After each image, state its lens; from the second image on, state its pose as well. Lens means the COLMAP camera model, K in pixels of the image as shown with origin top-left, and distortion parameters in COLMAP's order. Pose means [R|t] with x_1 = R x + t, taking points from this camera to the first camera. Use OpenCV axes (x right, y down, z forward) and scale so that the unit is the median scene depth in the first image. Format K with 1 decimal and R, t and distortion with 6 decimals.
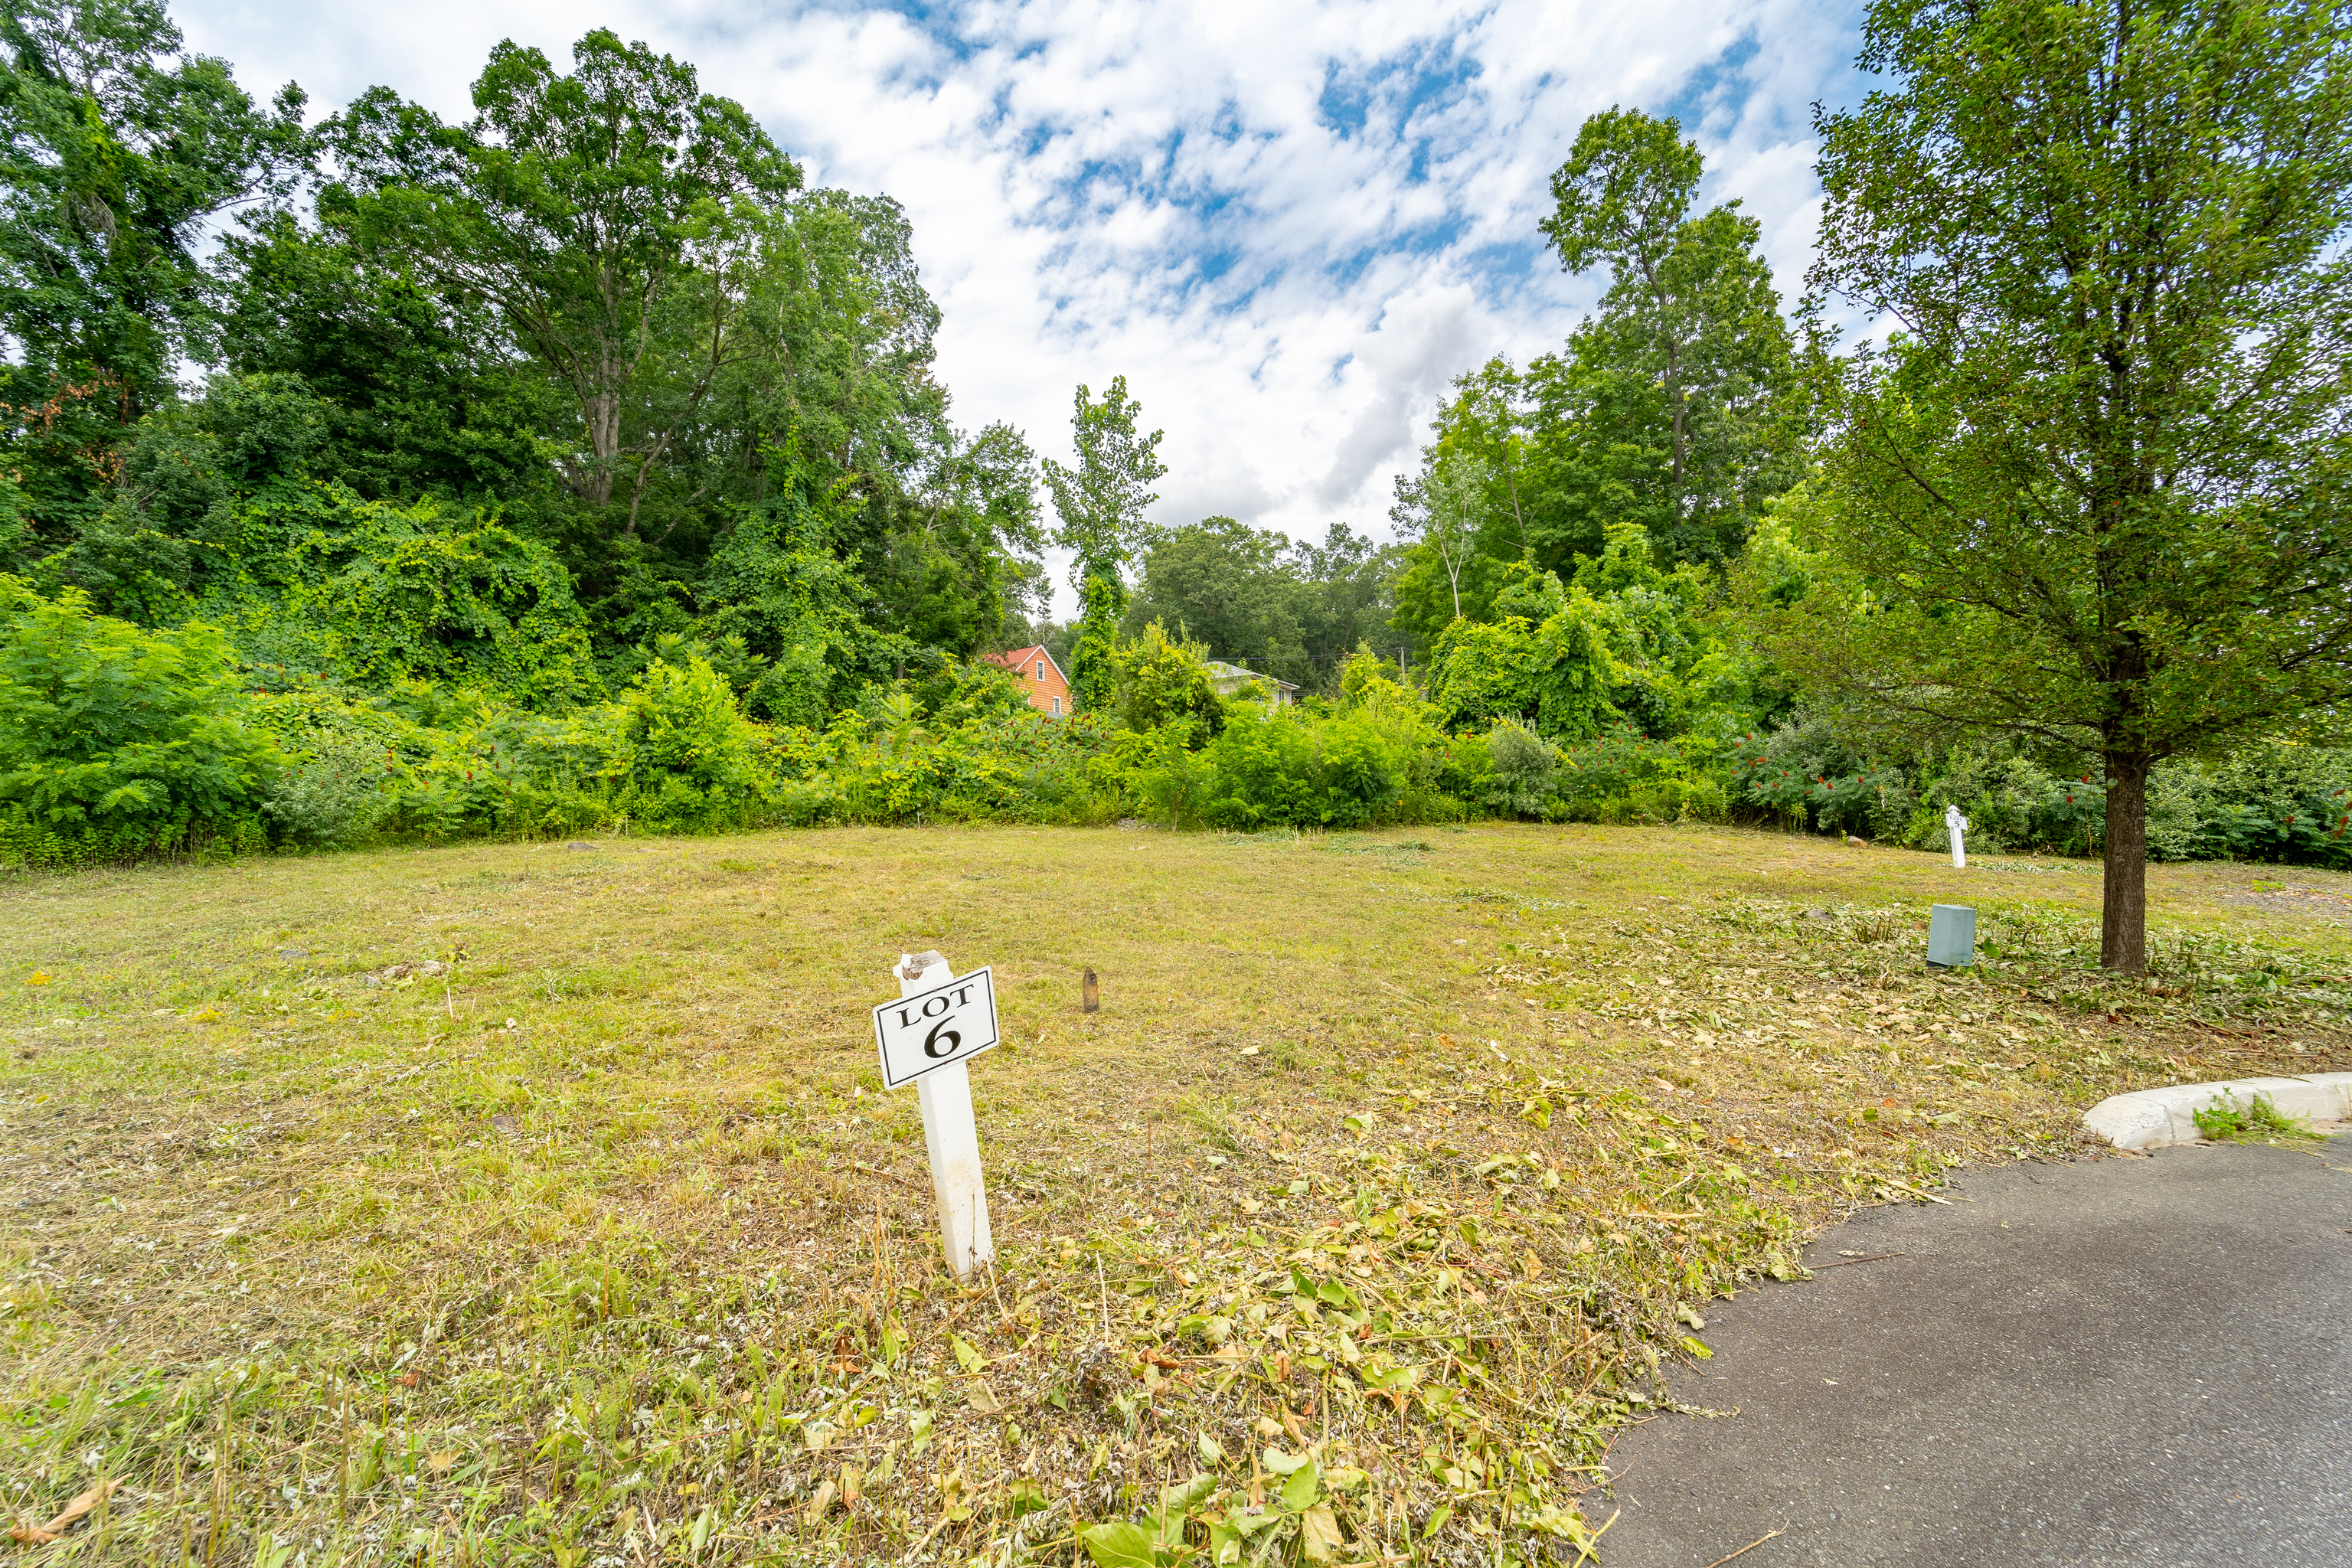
lens RADIAL K [[960.3, 0, 1170.2], [0, 960.3, 776.0], [0, 0, 1]] dist [-0.006288, -0.001460]
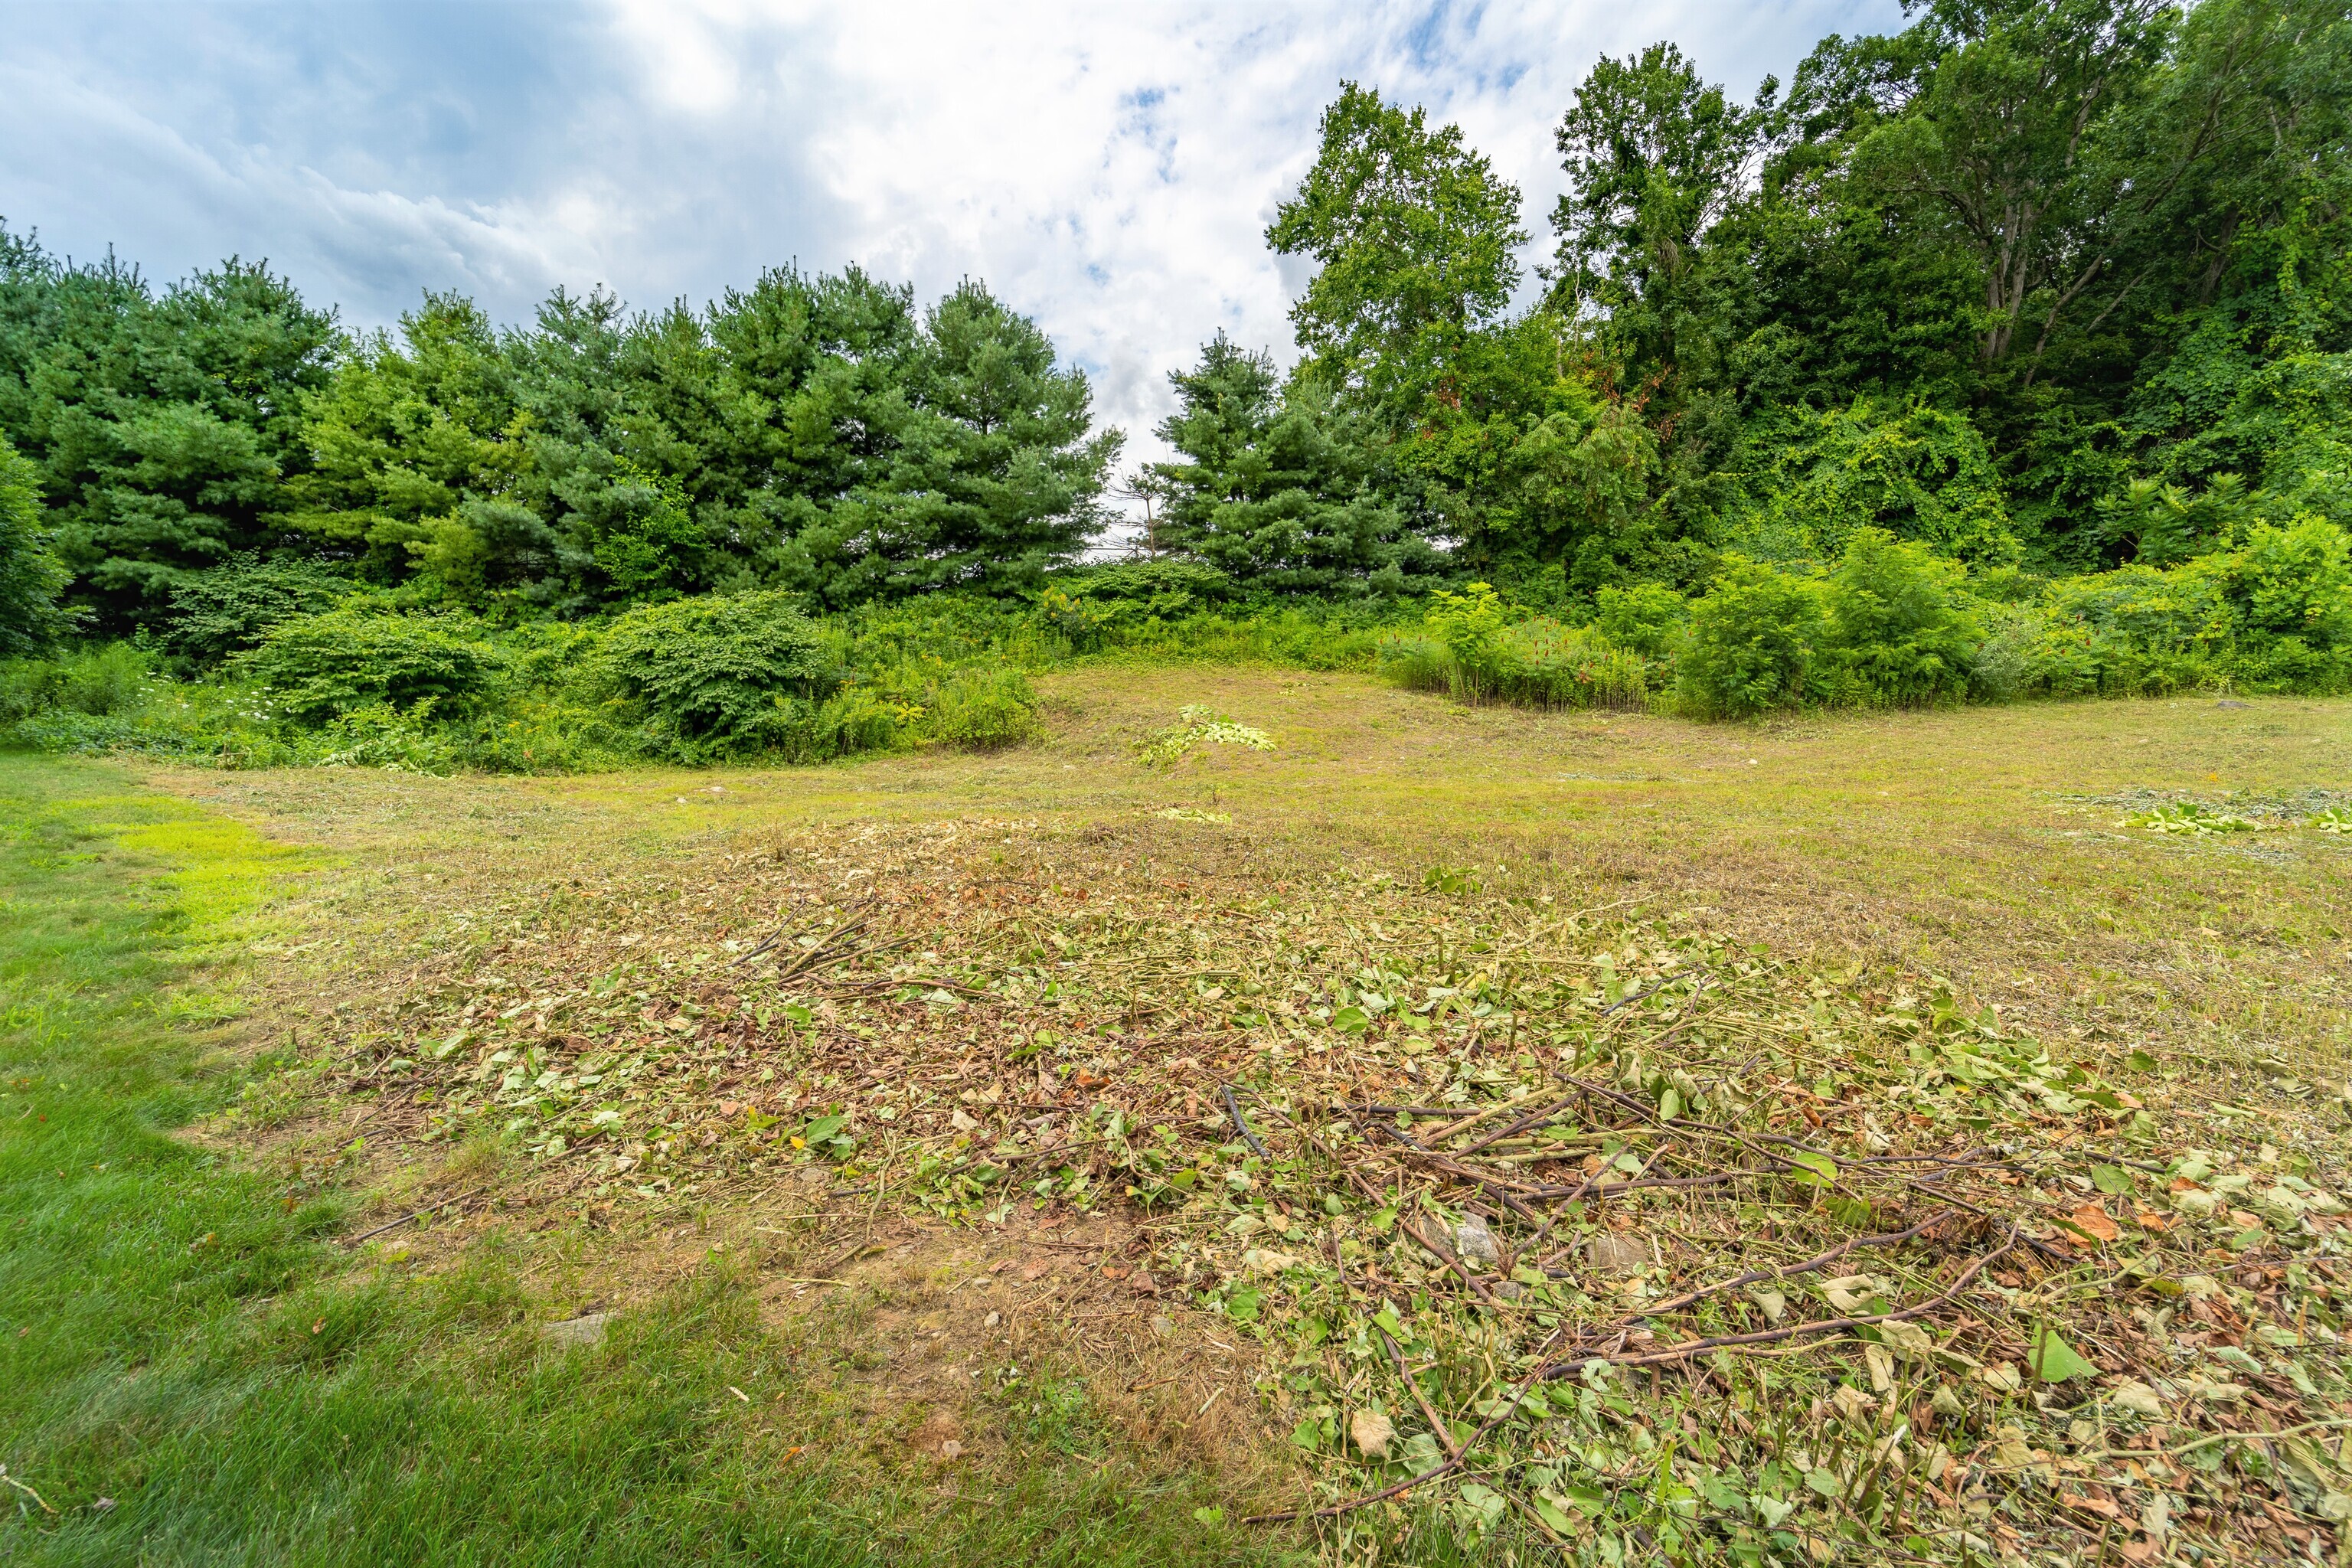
lens RADIAL K [[960.3, 0, 1177.2], [0, 960.3, 764.8], [0, 0, 1]] dist [-0.006288, -0.001460]
pose [[0.483884, 0.086362, -0.870861, -0.143734], [0.039318, 0.991969, 0.120219, -0.022638], [0.874249, -0.092413, 0.476602, -0.356166]]
